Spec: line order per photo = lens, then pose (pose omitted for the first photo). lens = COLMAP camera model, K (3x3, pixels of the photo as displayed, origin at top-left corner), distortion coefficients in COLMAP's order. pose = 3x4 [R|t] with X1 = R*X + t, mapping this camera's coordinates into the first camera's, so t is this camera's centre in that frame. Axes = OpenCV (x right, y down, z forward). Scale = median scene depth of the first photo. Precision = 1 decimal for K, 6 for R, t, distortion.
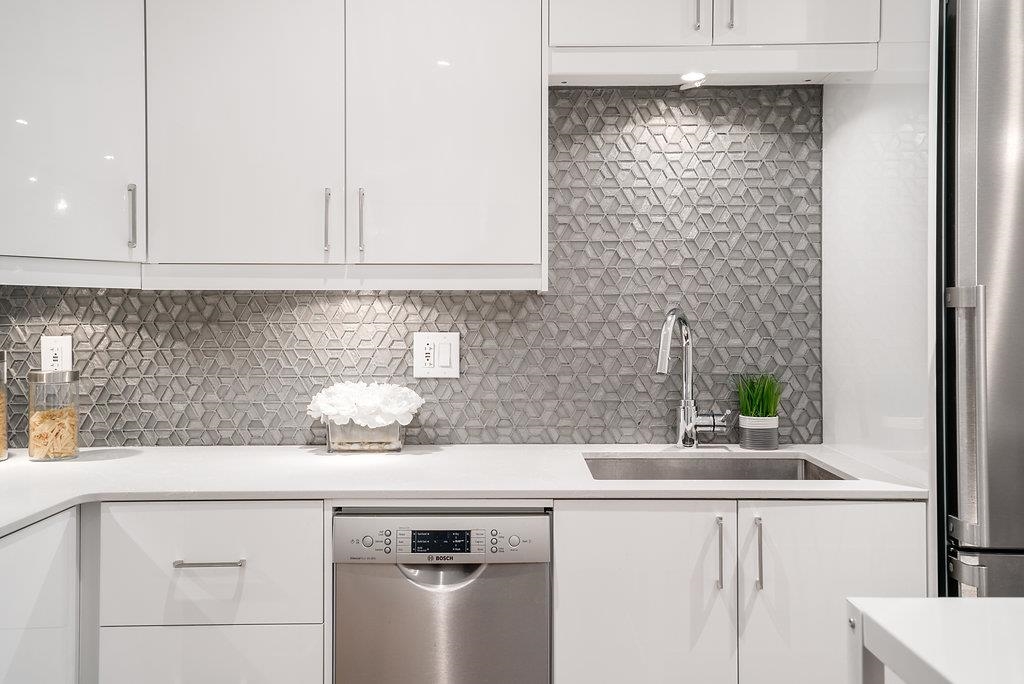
lens RADIAL K [[894.7, 0, 512.2], [0, 894.7, 314.1], [0, 0, 1]] dist [-0.009788, -0.005620]
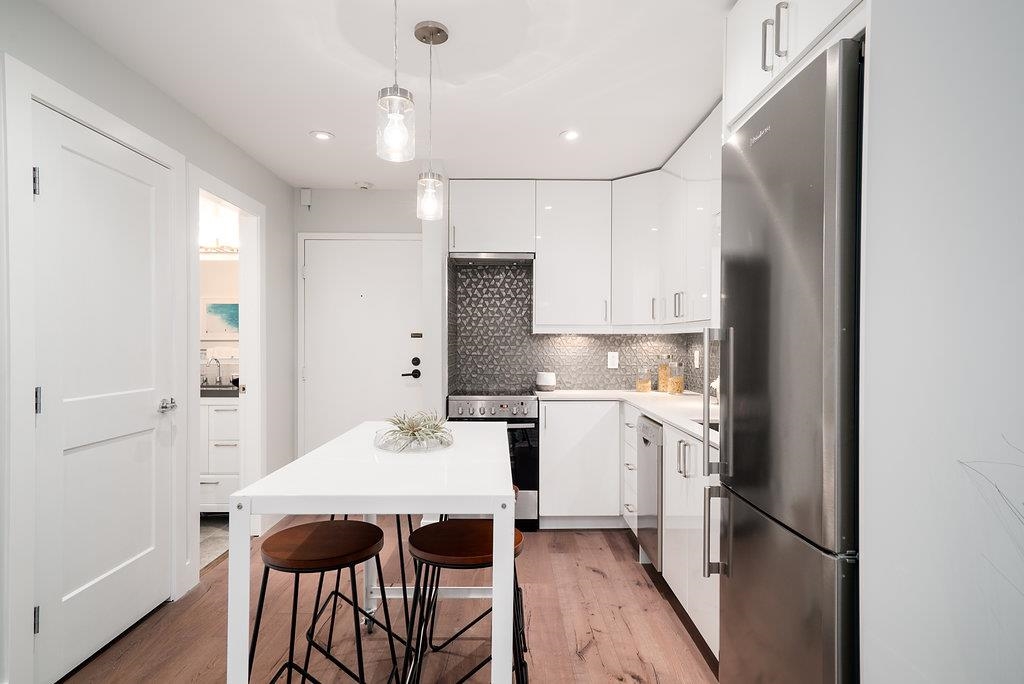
lens RADIAL K [[564.9, 0, 512.0], [0, 564.9, 342.0], [0, 0, 1]] dist [0.001945, -0.000015]
pose [[0.010412, 0.001387, -0.999945, 1.154716], [-0.004781, 0.999988, 0.001337, -0.001002], [0.999934, 0.004767, 0.010419, 0.442481]]
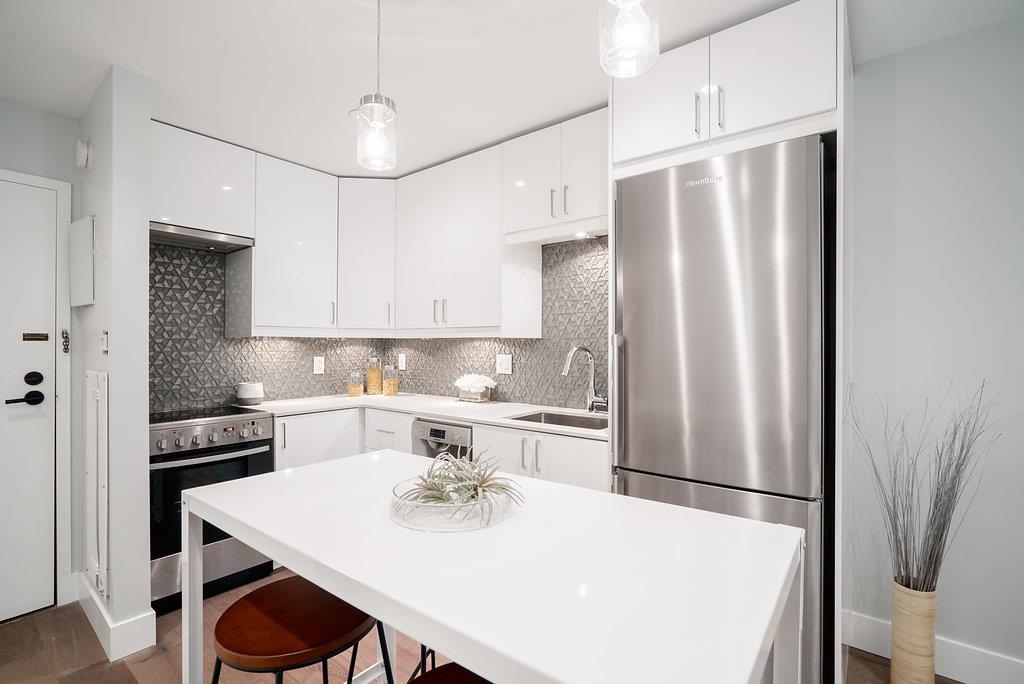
lens RADIAL K [[466.2, 0, 520.2], [0, 466.2, 345.1], [0, 0, 1]] dist [-0.043478, 0.021200]
pose [[0.791192, 0.001681, -0.611566, 0.704424], [-0.003032, 0.999995, -0.001174, -0.003534], [0.611561, 0.002783, 0.791192, 0.050831]]
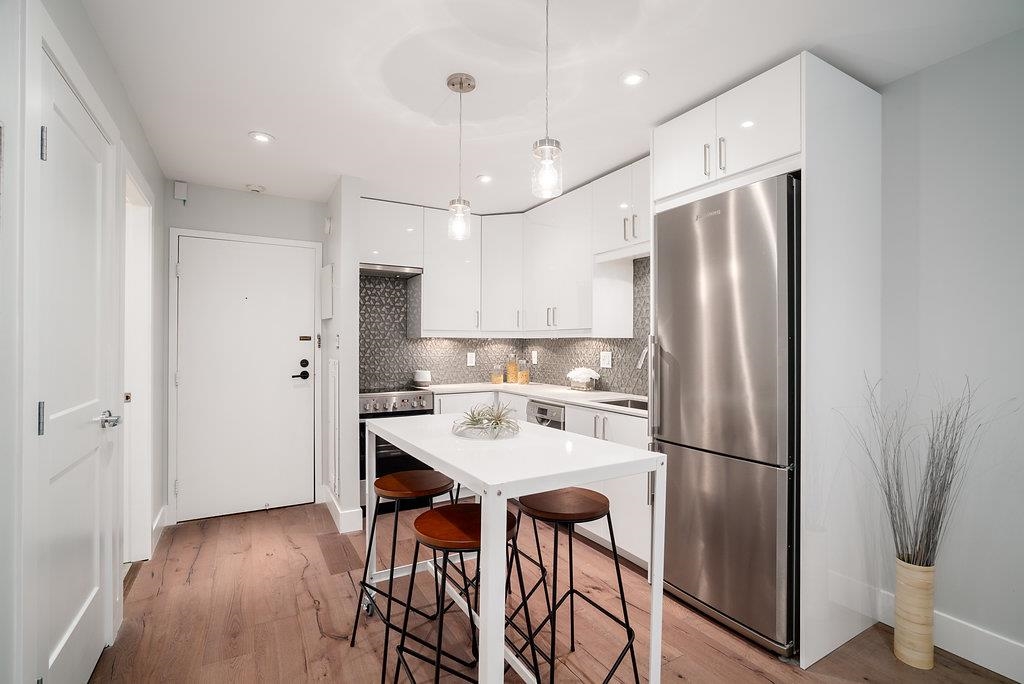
lens RADIAL K [[472.7, 0, 518.7], [0, 472.7, 343.0], [0, 0, 1]] dist [-0.029907, 0.000203]
pose [[0.506248, -0.000291, -0.862388, 1.067264], [-0.005435, 0.999979, -0.003528, -0.000636], [0.862371, 0.006473, 0.506235, 0.003122]]
